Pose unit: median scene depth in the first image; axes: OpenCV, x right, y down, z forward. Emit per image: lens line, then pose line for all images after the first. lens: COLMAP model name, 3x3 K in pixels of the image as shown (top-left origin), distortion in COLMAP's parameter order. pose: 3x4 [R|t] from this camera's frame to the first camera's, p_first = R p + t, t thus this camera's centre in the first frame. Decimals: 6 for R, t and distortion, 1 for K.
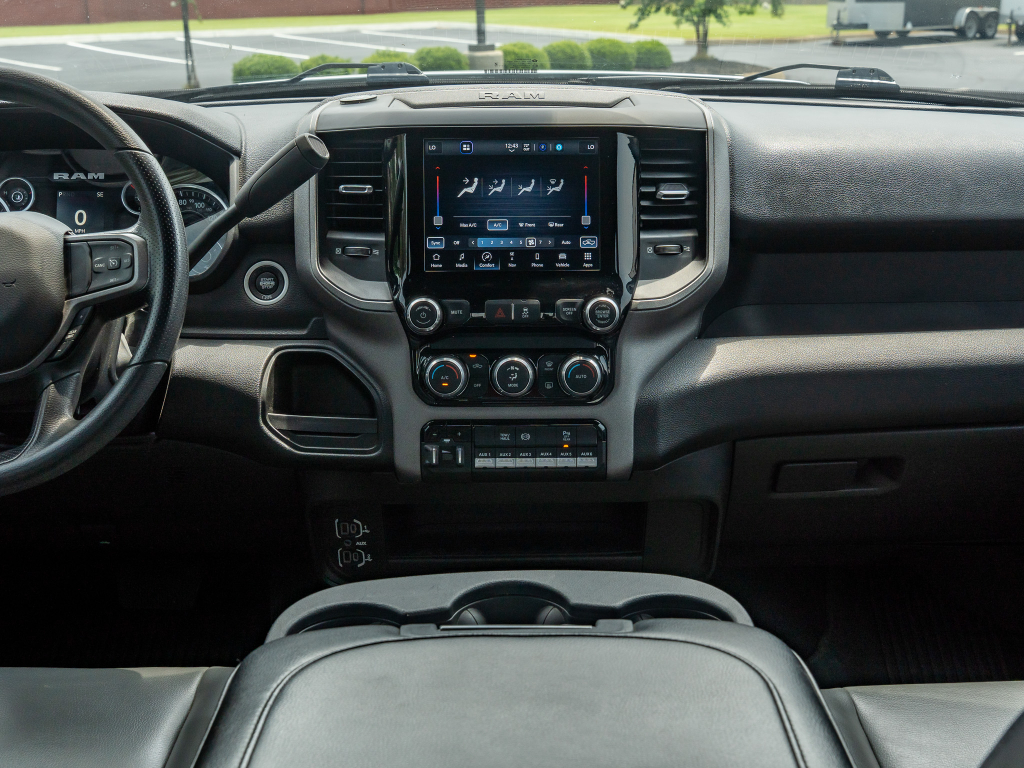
lens RADIAL K [[1270.3, 0, 512.0], [0, 1270.3, 384.0], [0, 0, 1]] dist [-0.001014, 0.022494]
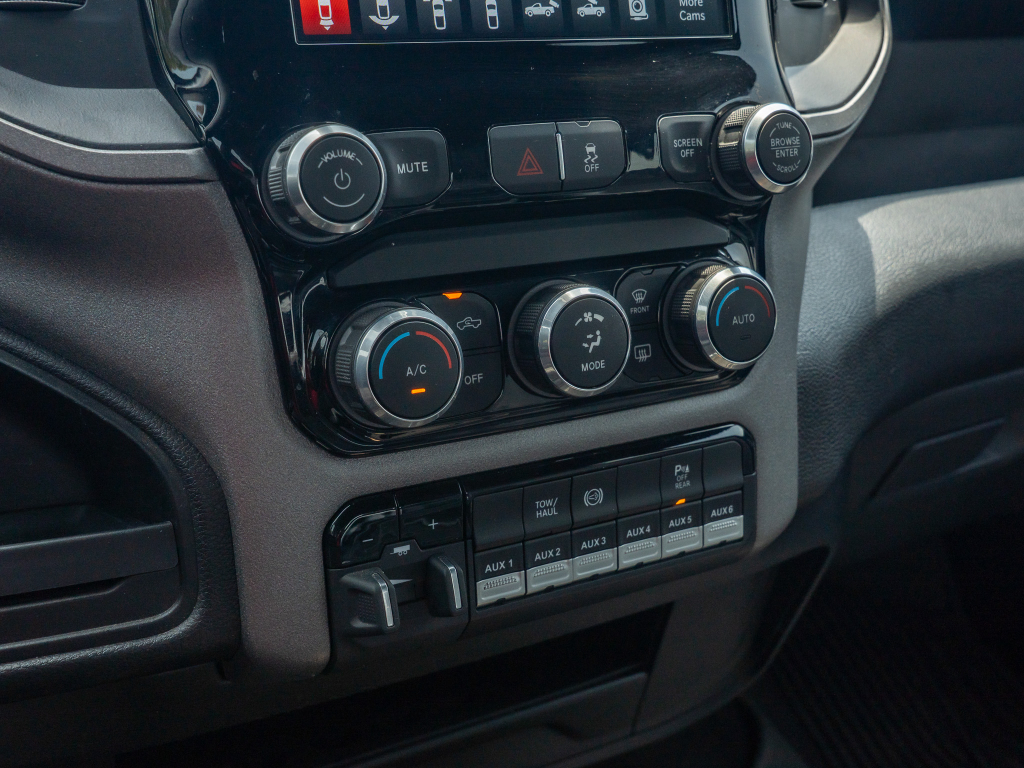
lens RADIAL K [[1270.3, 0, 512.0], [0, 1270.3, 384.0], [0, 0, 1]] dist [-0.001014, 0.022494]
pose [[0.861496, -0.139399, 0.488254, -0.187370], [0.105240, 0.989717, 0.096881, -0.029918], [-0.496738, -0.032078, 0.867308, 0.690752]]
